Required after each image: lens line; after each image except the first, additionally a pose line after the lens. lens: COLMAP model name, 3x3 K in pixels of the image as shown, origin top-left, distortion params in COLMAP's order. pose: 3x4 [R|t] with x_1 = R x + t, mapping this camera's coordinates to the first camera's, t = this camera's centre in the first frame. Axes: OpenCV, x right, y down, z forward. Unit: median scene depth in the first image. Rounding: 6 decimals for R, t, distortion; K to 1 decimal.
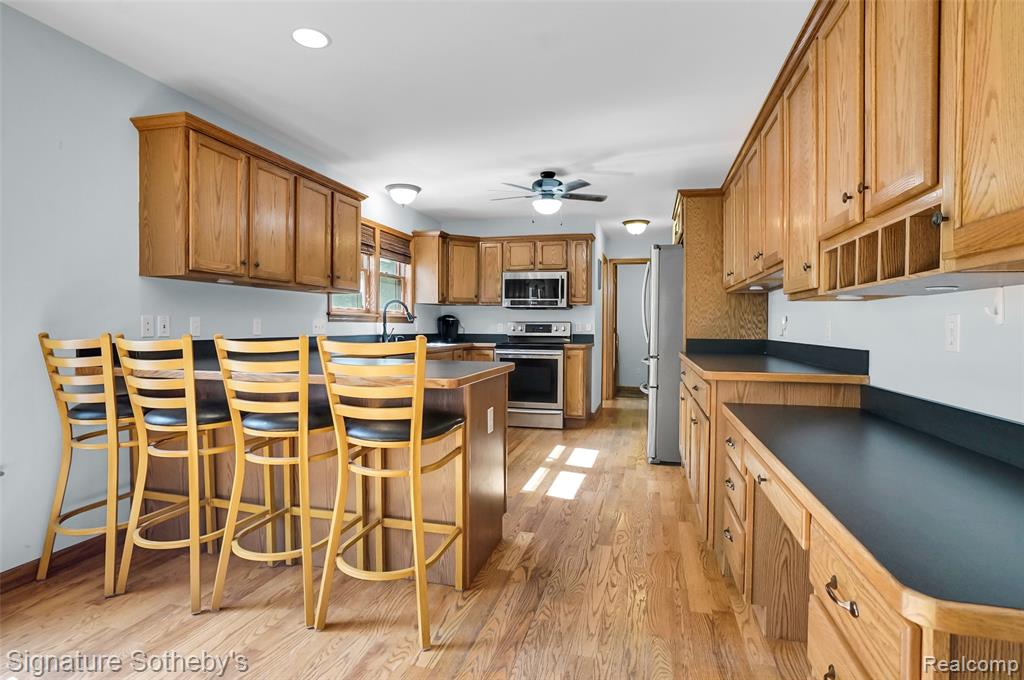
lens RADIAL K [[528.5, 0, 492.3], [0, 528.5, 323.6], [0, 0, 1]] dist [-0.024633, -0.000276]
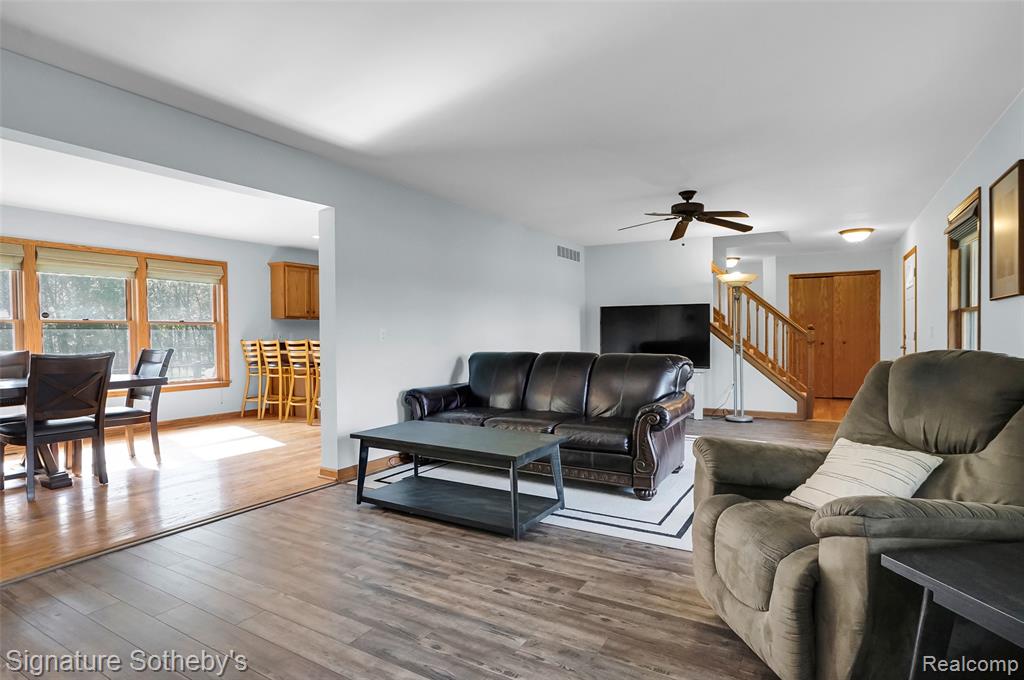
lens RADIAL K [[516.9, 0, 504.7], [0, 516.9, 340.3], [0, 0, 1]] dist [-0.004336, 0.003140]
pose [[0.967175, -0.002993, -0.254093, 1.557967], [0.006939, 0.999869, 0.014634, -0.010455], [0.254016, -0.015917, 0.967069, -1.713010]]
